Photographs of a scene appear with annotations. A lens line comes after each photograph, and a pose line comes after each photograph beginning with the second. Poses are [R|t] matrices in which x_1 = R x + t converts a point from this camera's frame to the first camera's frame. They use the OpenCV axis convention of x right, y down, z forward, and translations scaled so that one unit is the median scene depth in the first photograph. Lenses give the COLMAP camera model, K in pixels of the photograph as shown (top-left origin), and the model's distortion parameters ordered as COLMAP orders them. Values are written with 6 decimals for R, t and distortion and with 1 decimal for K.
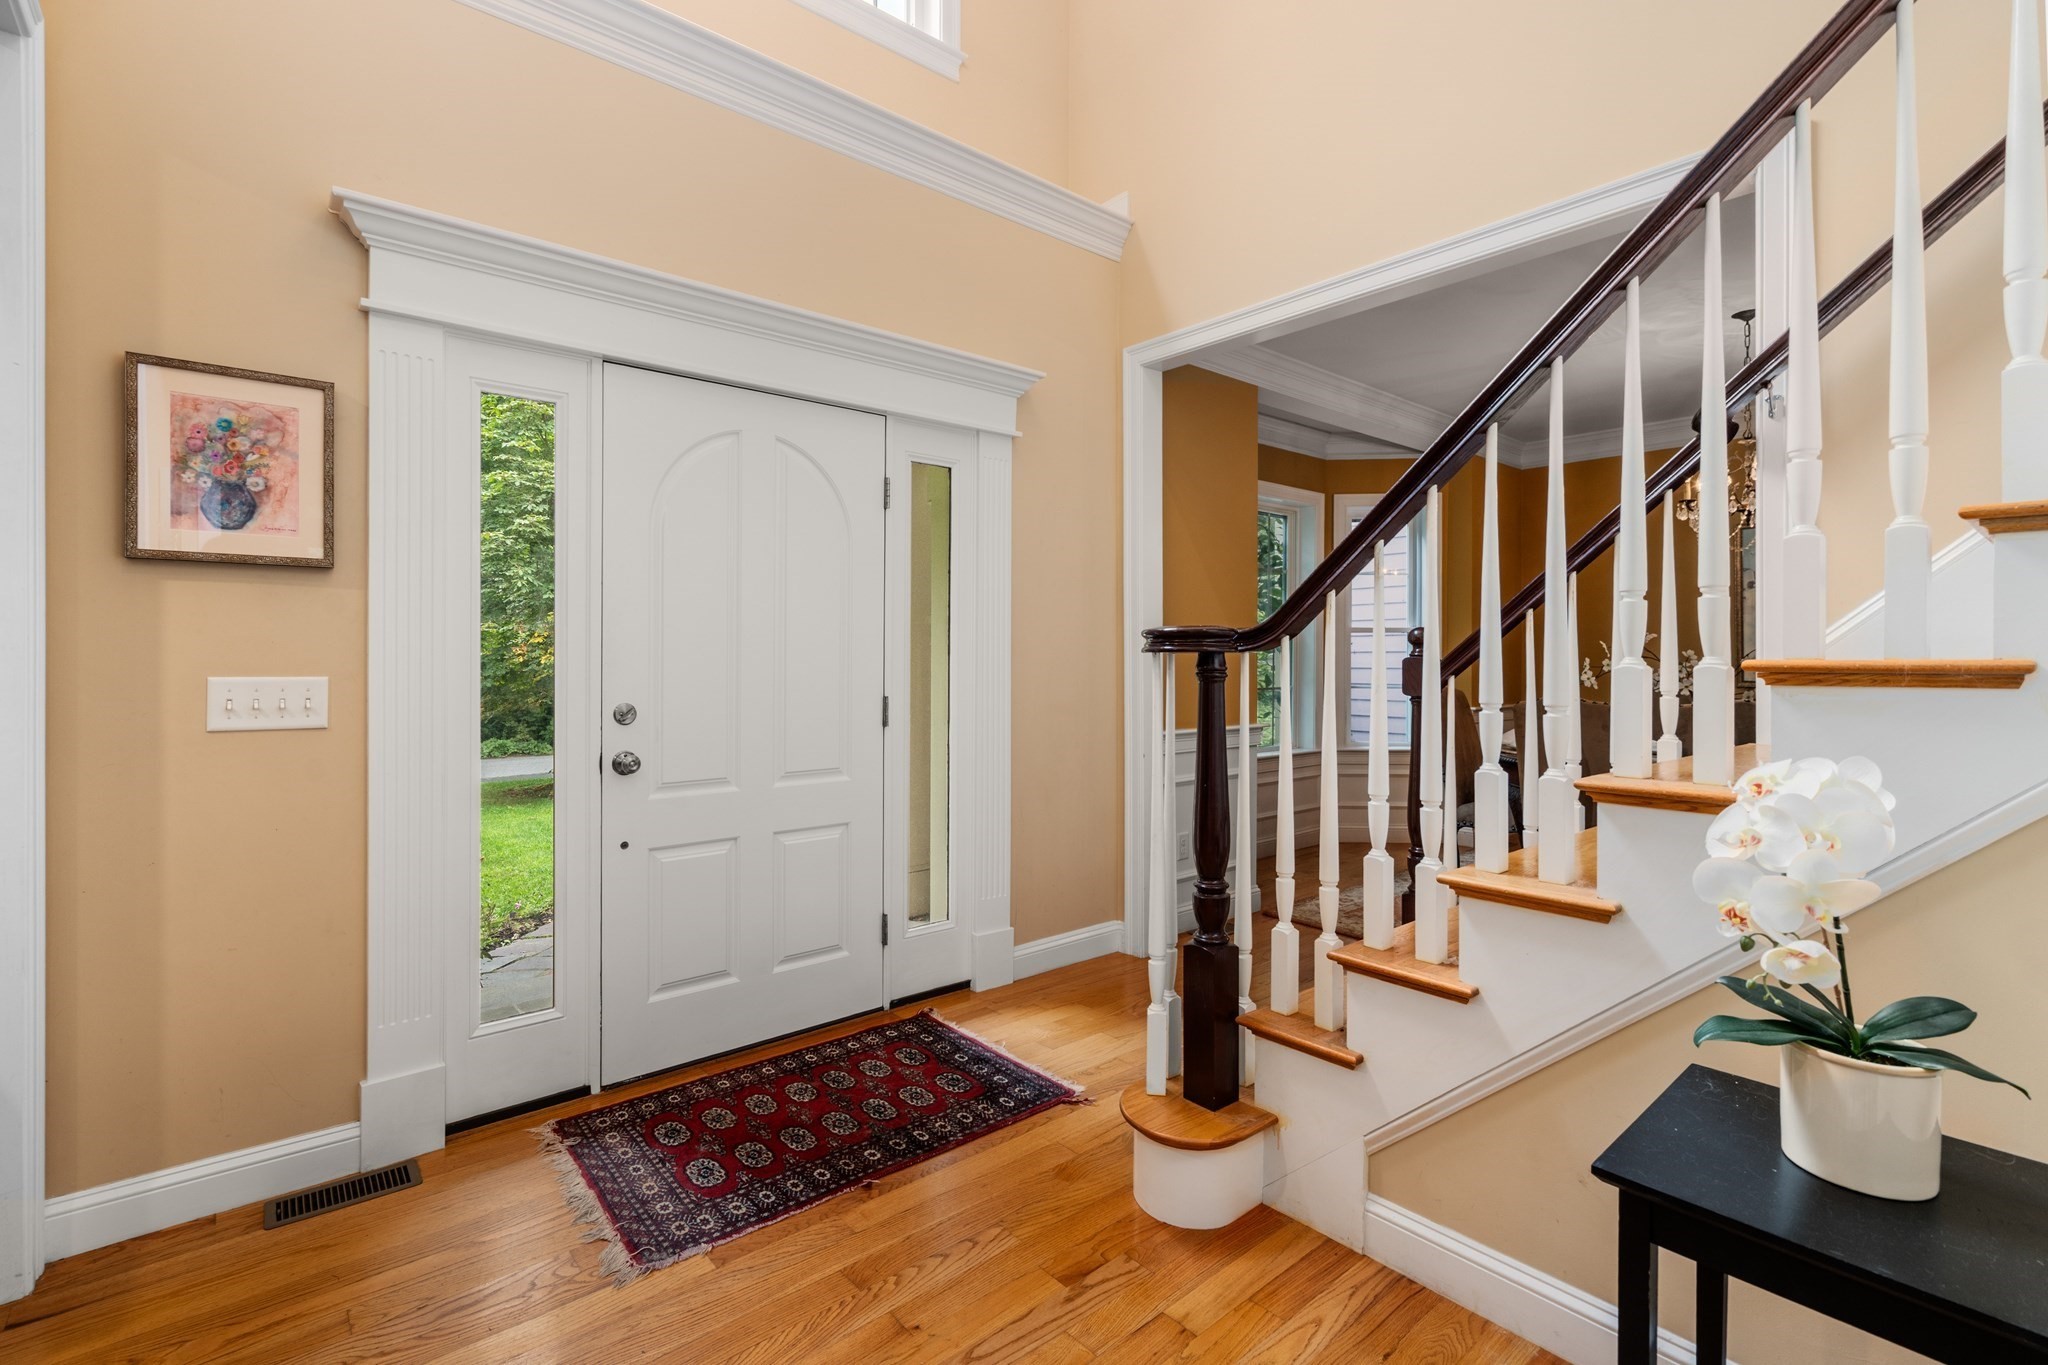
lens RADIAL K [[926.4, 0, 1027.0], [0, 926.4, 667.1], [0, 0, 1]] dist [-0.002328, 0.001166]
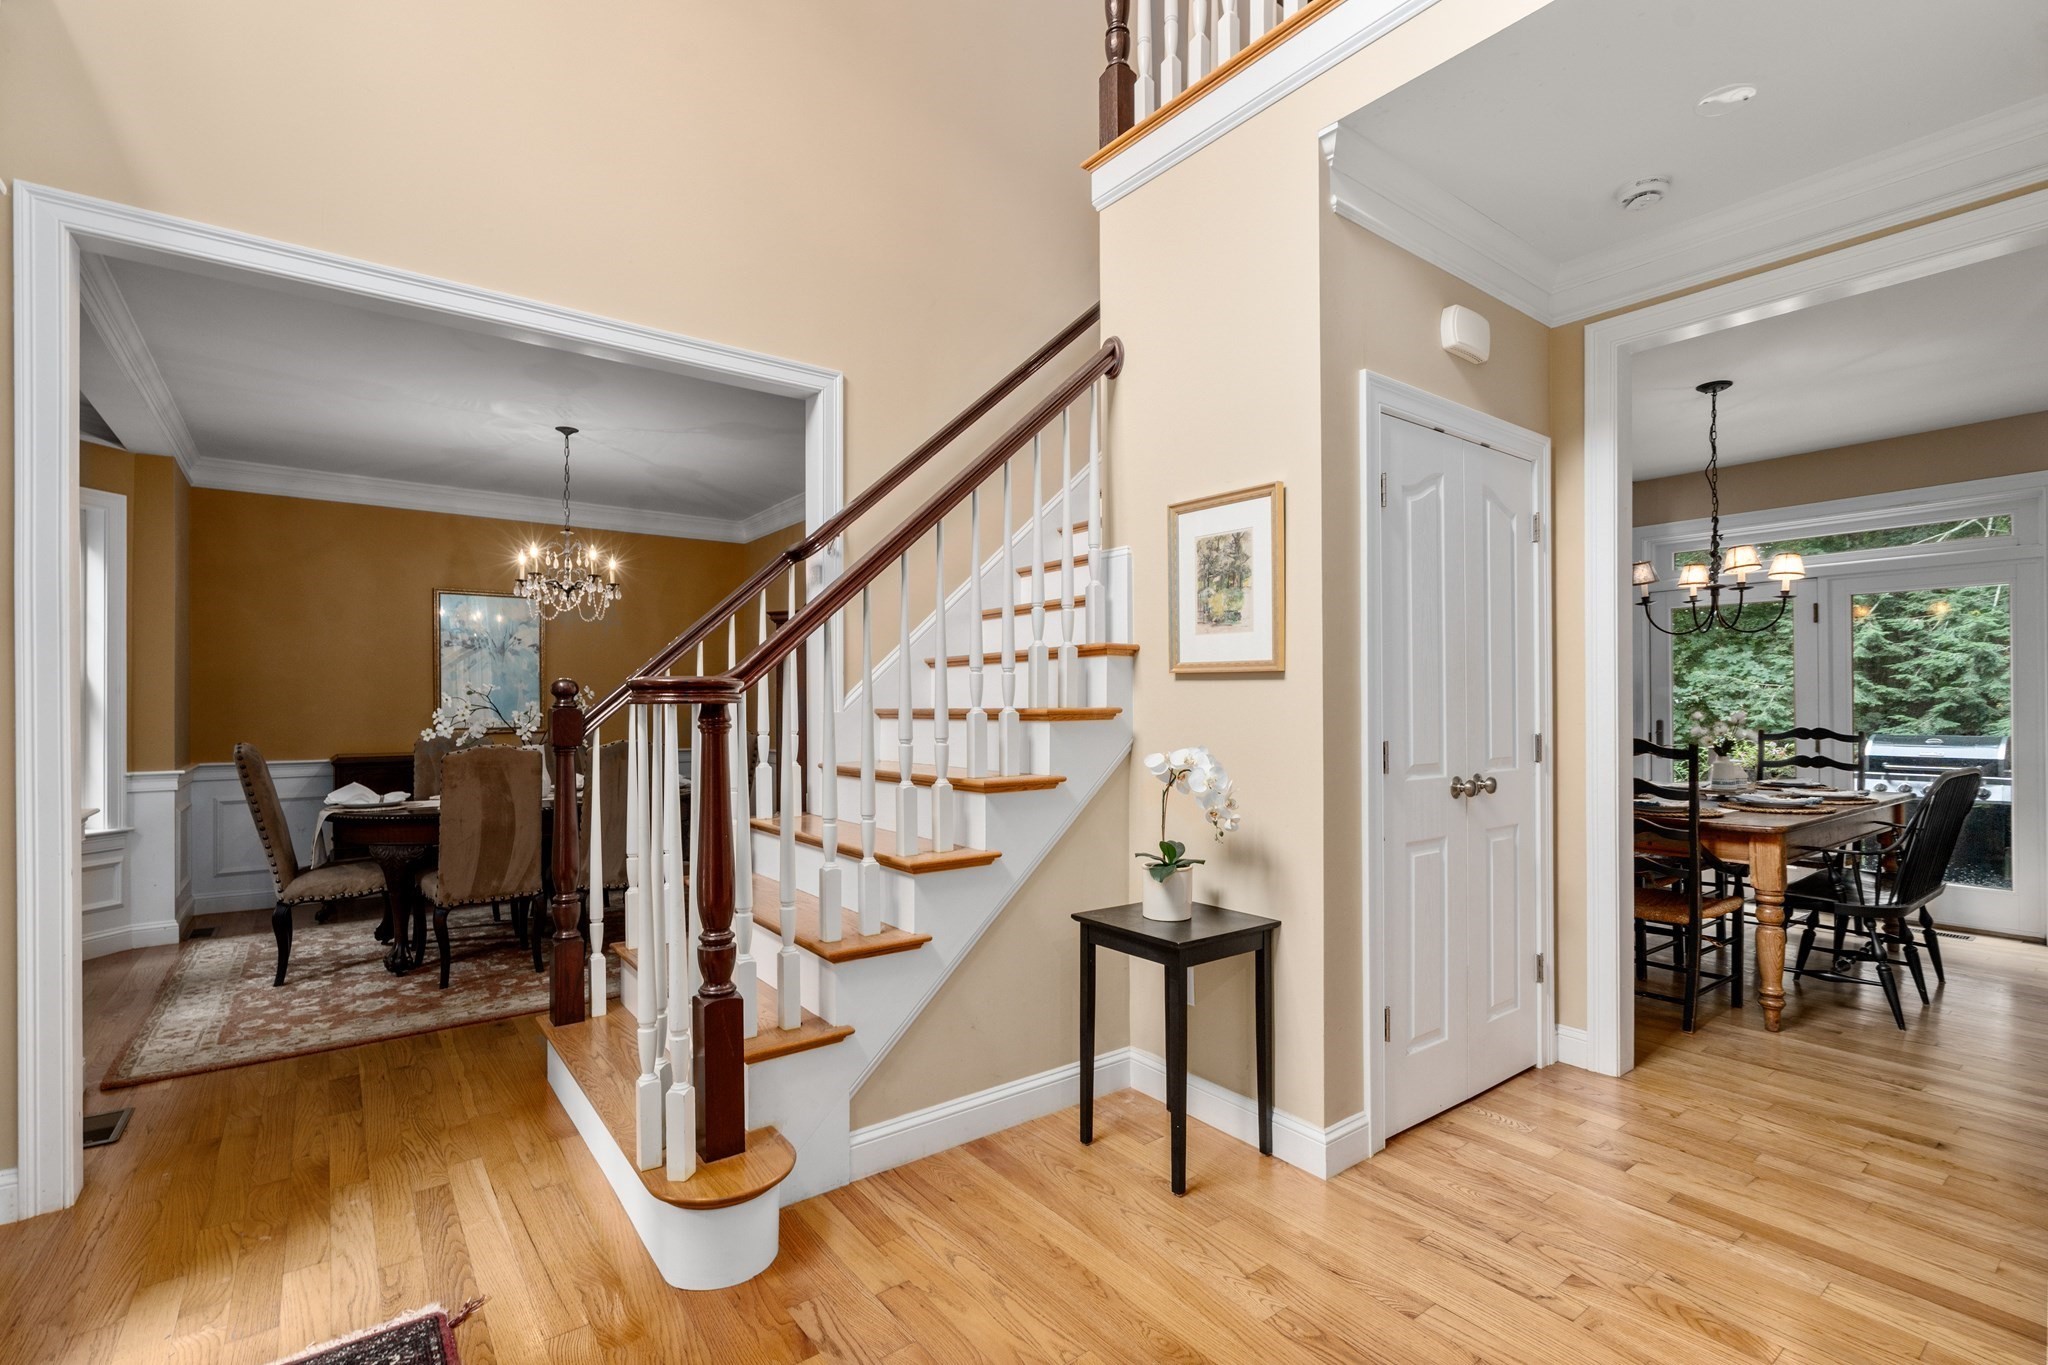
lens RADIAL K [[926.4, 0, 1027.8], [0, 926.4, 696.7], [0, 0, 1]] dist [-0.002328, 0.001166]
pose [[0.053938, 0.003517, 0.998538, -0.878559], [0.005300, 0.999979, -0.003809, -0.018030], [-0.998530, 0.005497, 0.053918, 0.687974]]
